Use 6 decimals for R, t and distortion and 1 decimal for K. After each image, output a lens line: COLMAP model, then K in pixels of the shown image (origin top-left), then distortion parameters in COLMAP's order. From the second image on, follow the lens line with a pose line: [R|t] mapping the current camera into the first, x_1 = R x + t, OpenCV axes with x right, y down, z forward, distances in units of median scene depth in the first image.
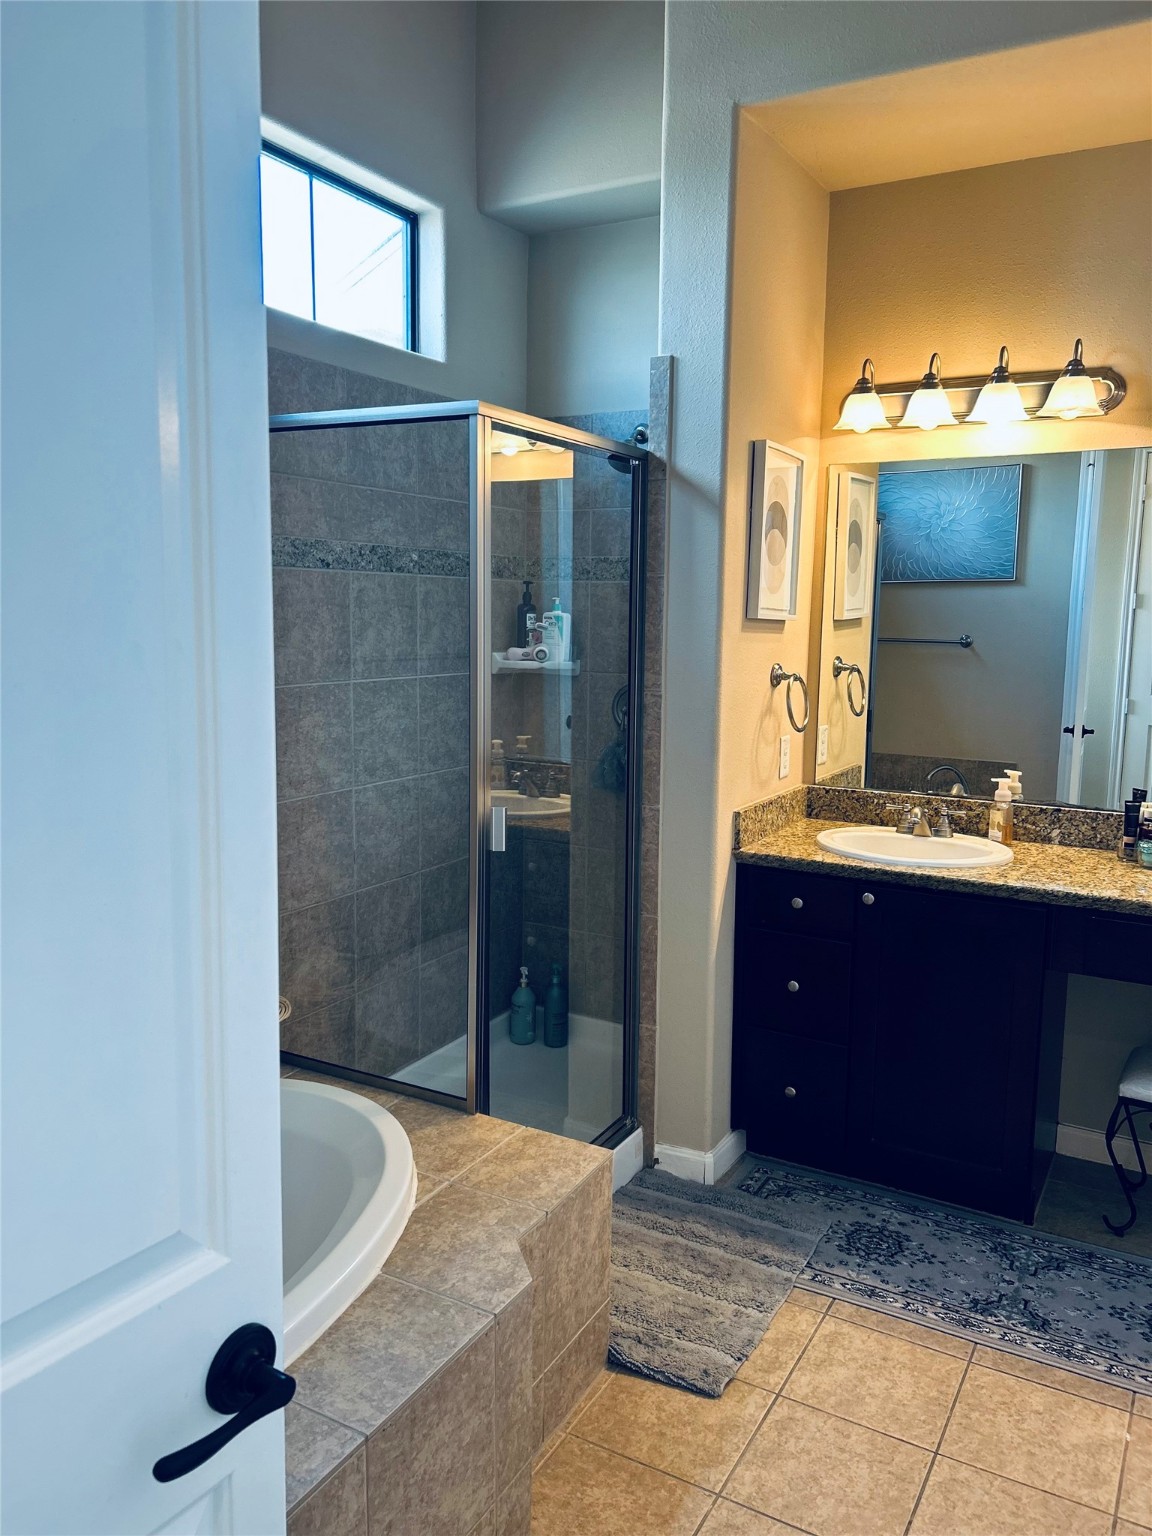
lens RADIAL K [[1152.5, 0, 576.5], [0, 1152.5, 771.4], [0, 0, 1]] dist [0.024654, -0.024645]
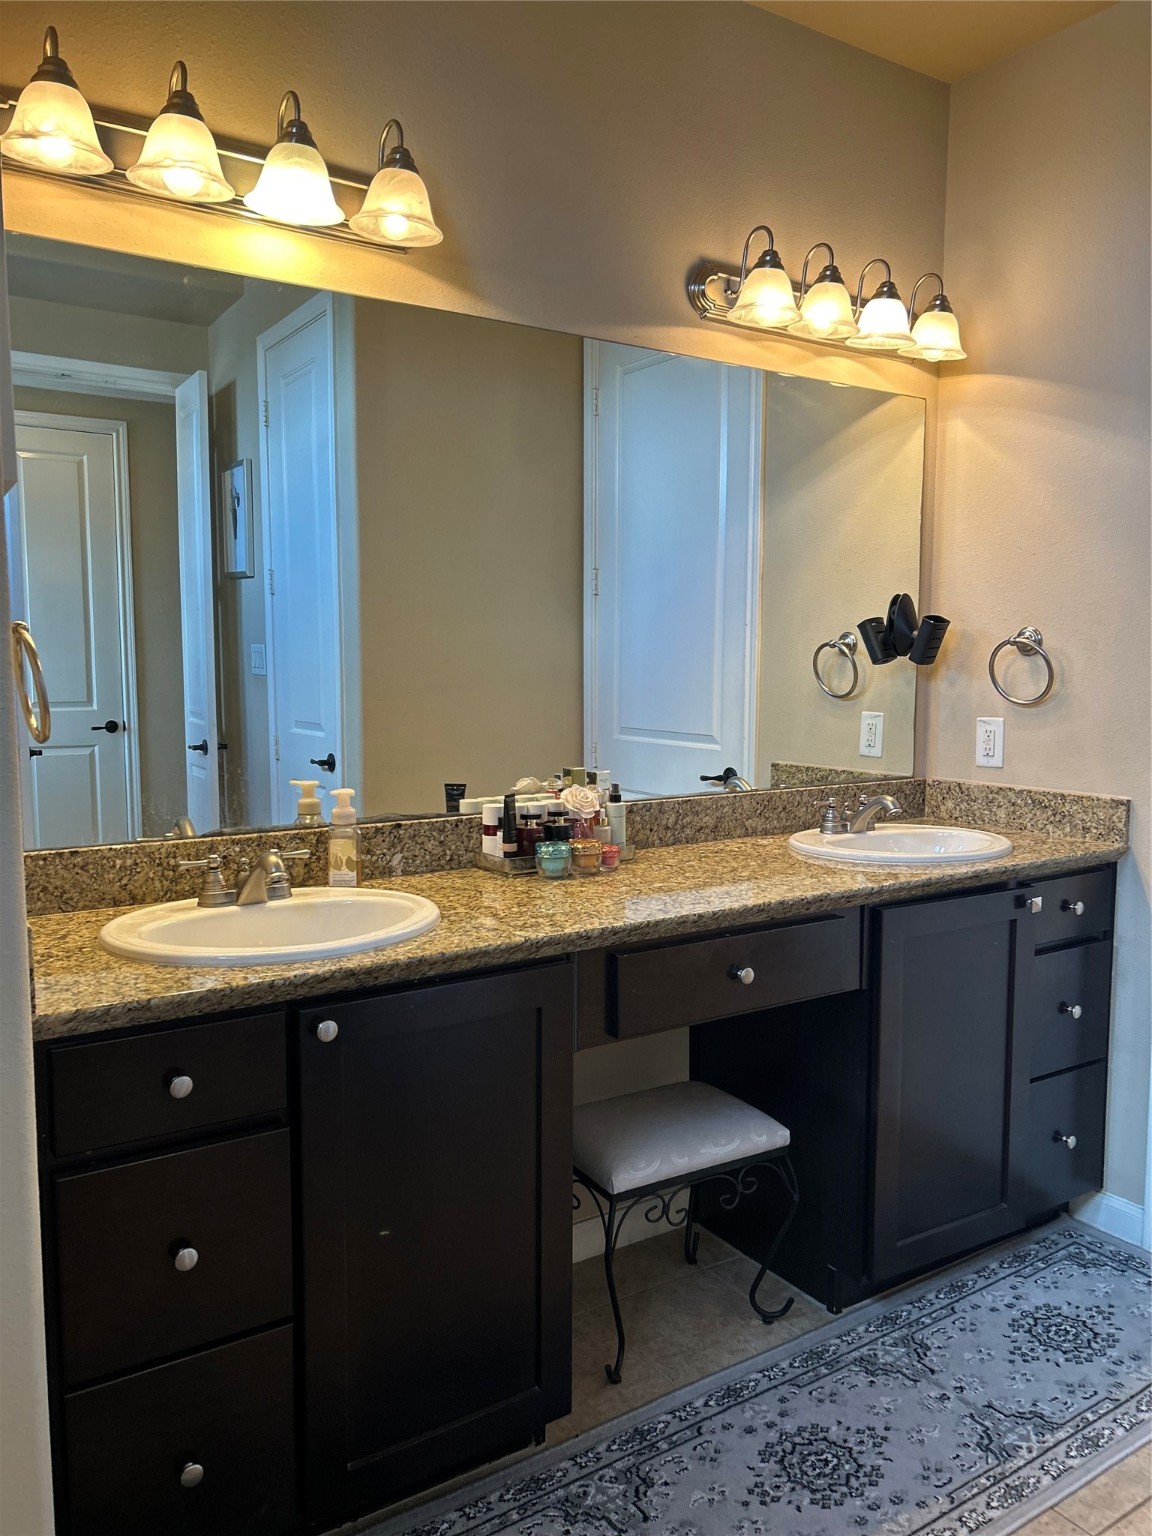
lens RADIAL K [[1152.5, 0, 576.8], [0, 1152.5, 765.7], [0, 0, 1]] dist [0.024654, -0.024645]
pose [[0.456385, -0.094434, 0.884757, -0.311286], [0.131027, 0.990645, 0.038149, -0.031618], [-0.880082, 0.098516, 0.464488, 1.316733]]
